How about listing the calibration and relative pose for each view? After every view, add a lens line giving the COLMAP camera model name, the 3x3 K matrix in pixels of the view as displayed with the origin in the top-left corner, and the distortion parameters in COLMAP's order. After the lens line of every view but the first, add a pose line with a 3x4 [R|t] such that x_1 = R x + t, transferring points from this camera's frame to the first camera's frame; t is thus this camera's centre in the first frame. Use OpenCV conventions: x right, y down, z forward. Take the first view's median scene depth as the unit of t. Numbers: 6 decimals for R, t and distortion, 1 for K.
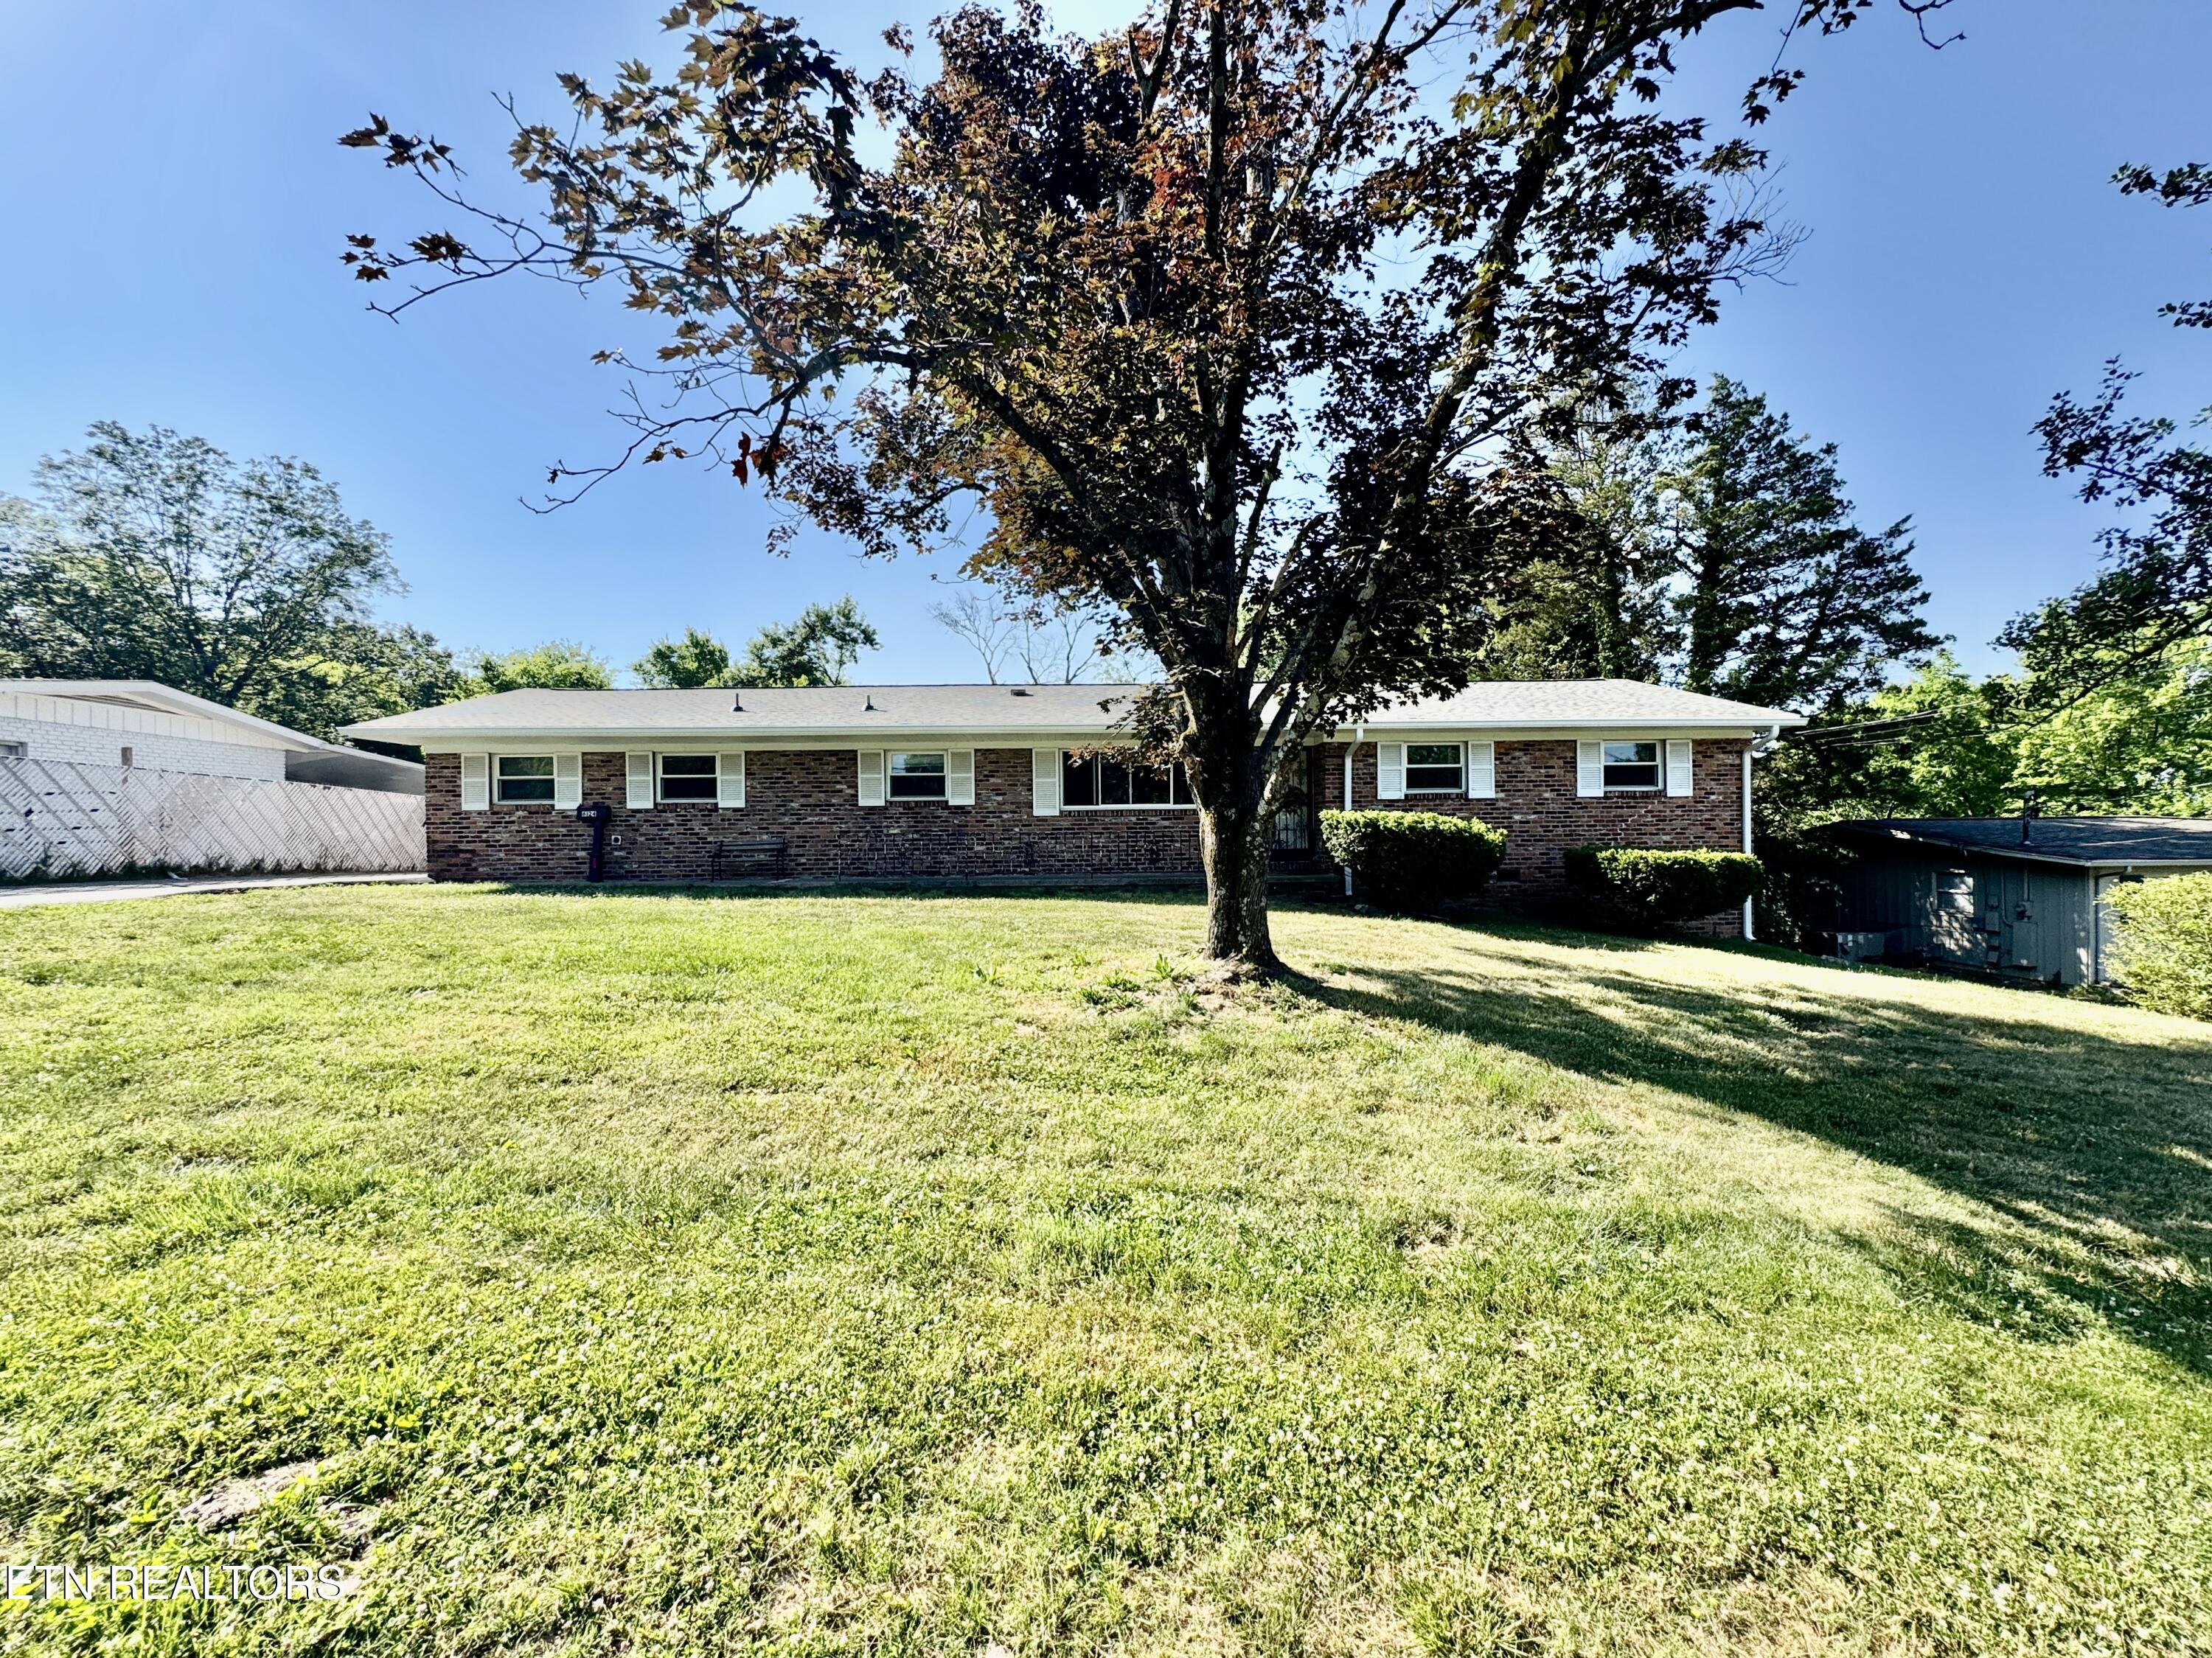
lens RADIAL K [[902.1, 0, 1097.8], [0, 902.1, 837.6], [0, 0, 1]] dist [-0.001110, -0.000122]
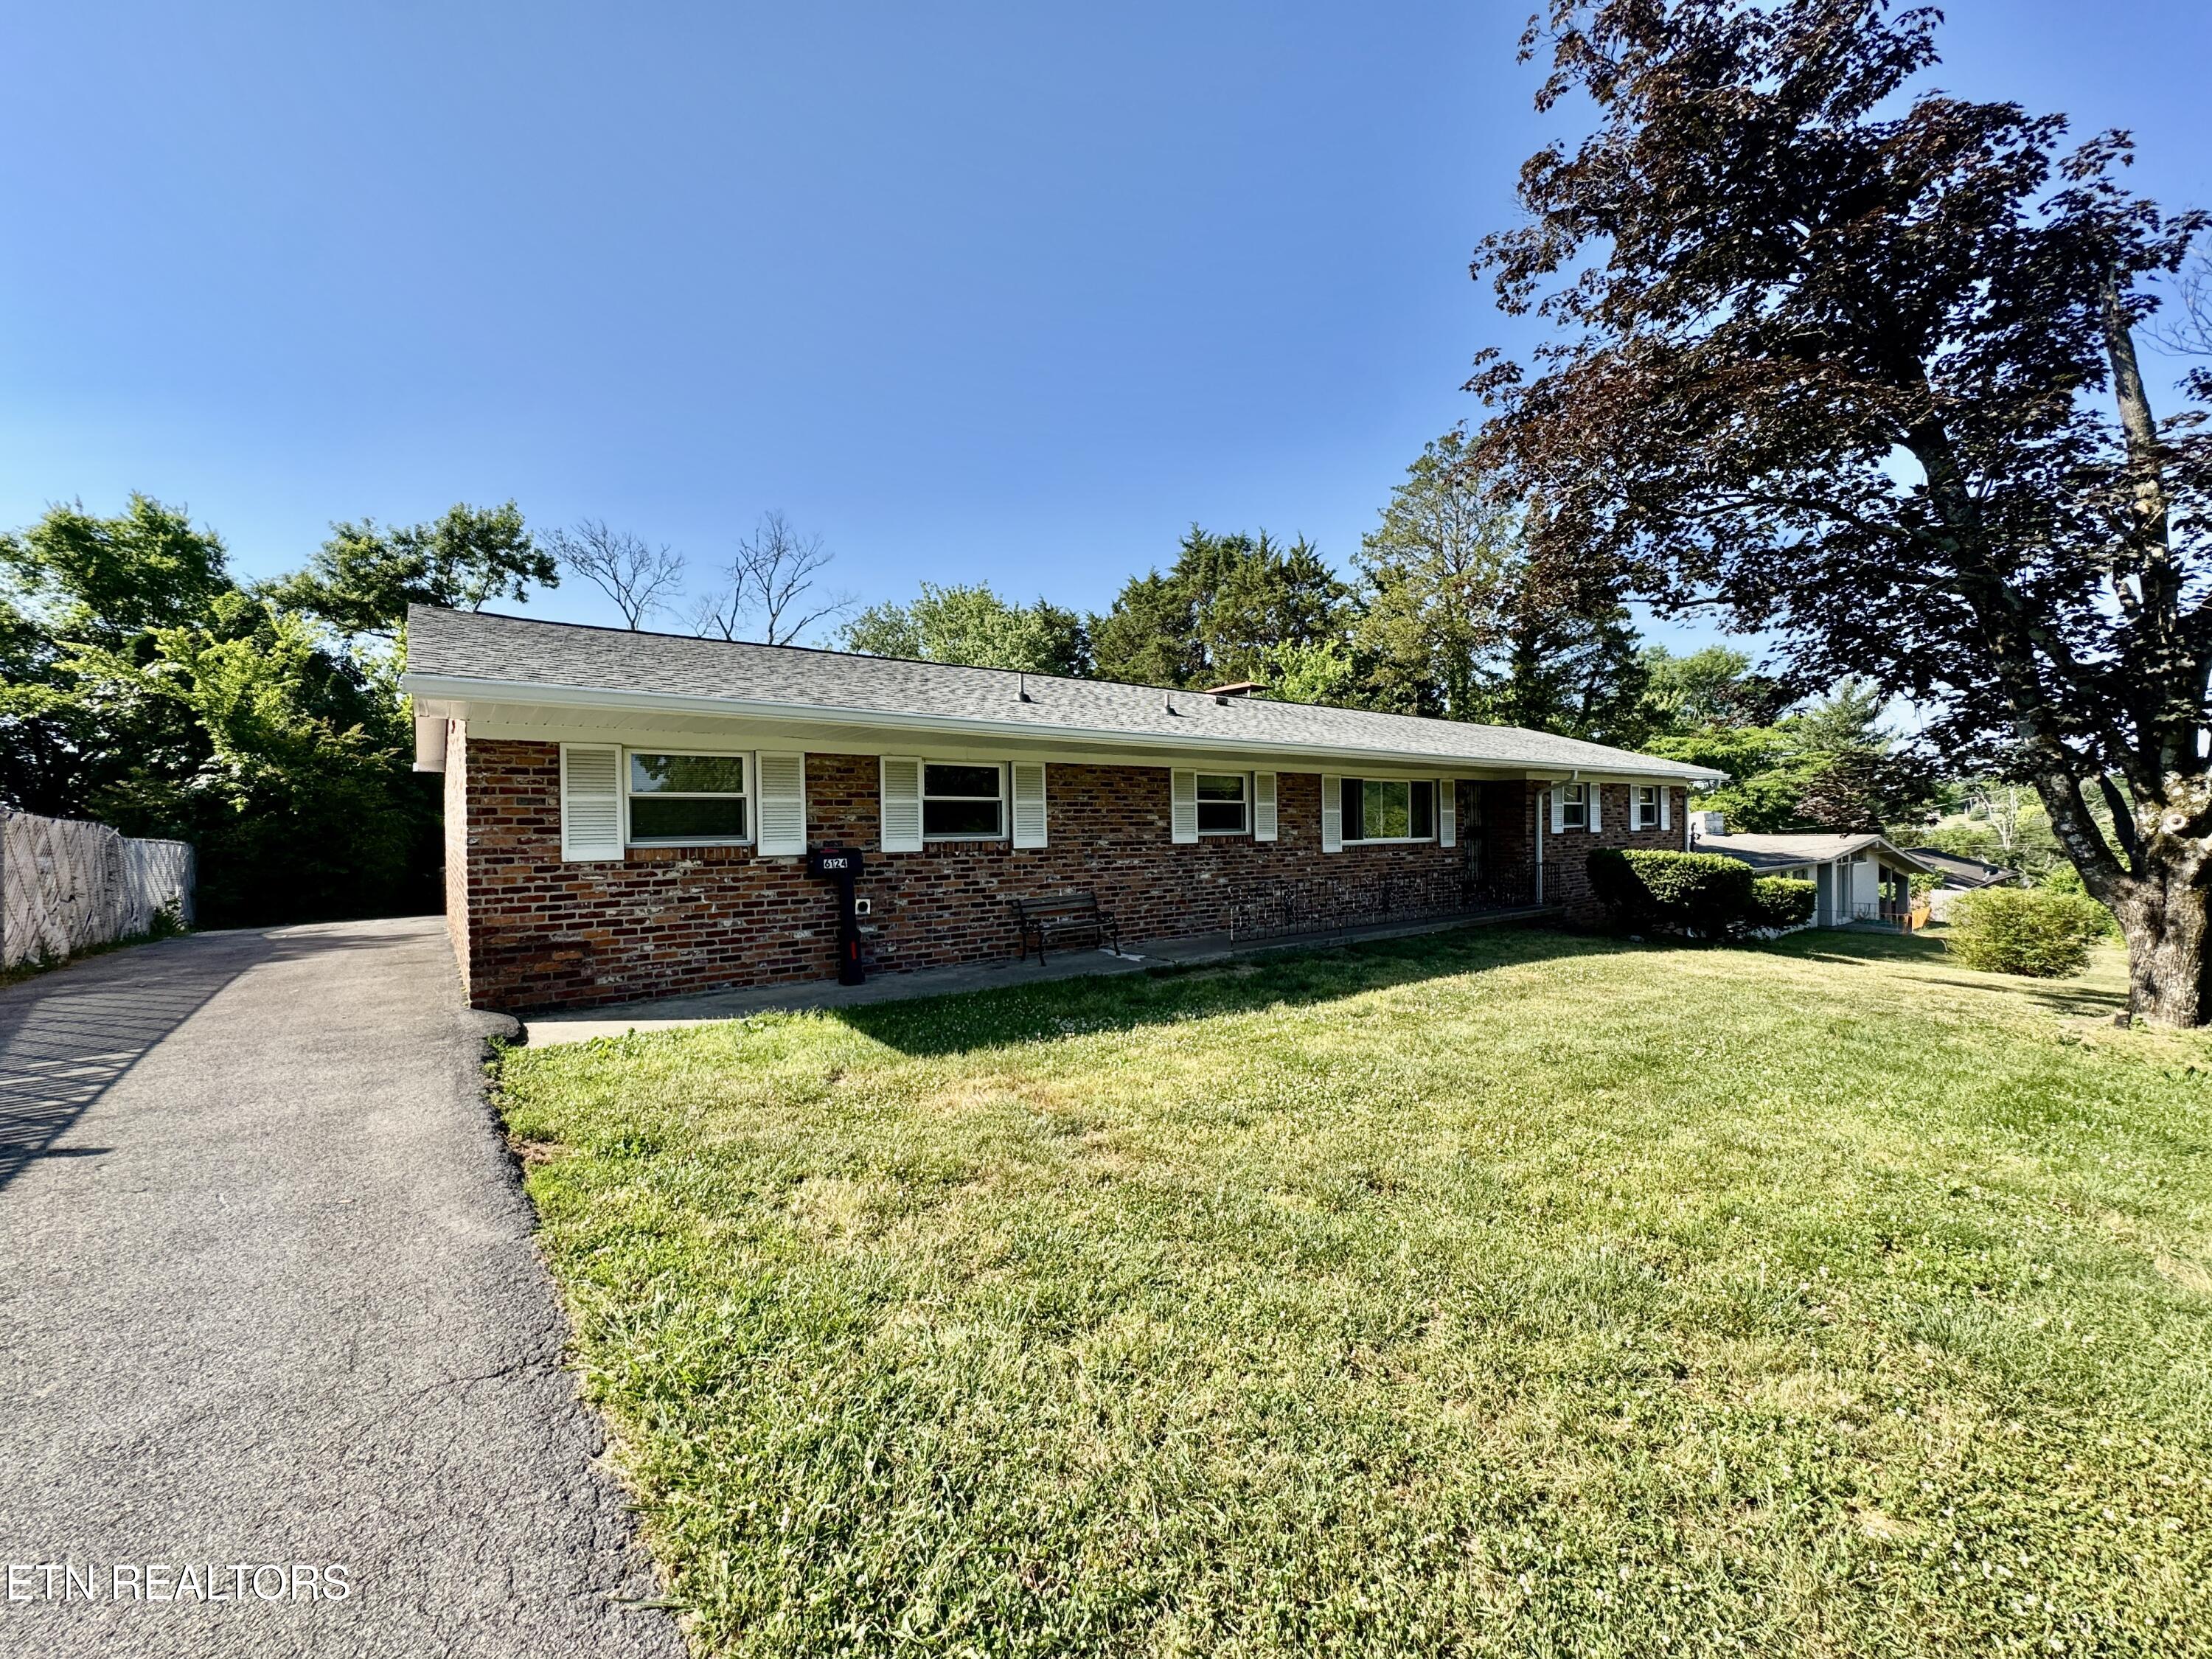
lens RADIAL K [[902.2, 0, 1105.1], [0, 902.2, 833.8], [0, 0, 1]] dist [-0.001110, -0.000122]
pose [[0.793112, -0.004791, 0.609057, -0.763870], [0.003894, 0.999989, 0.002796, -0.045409], [-0.609064, 0.000154, 0.793121, 0.443166]]
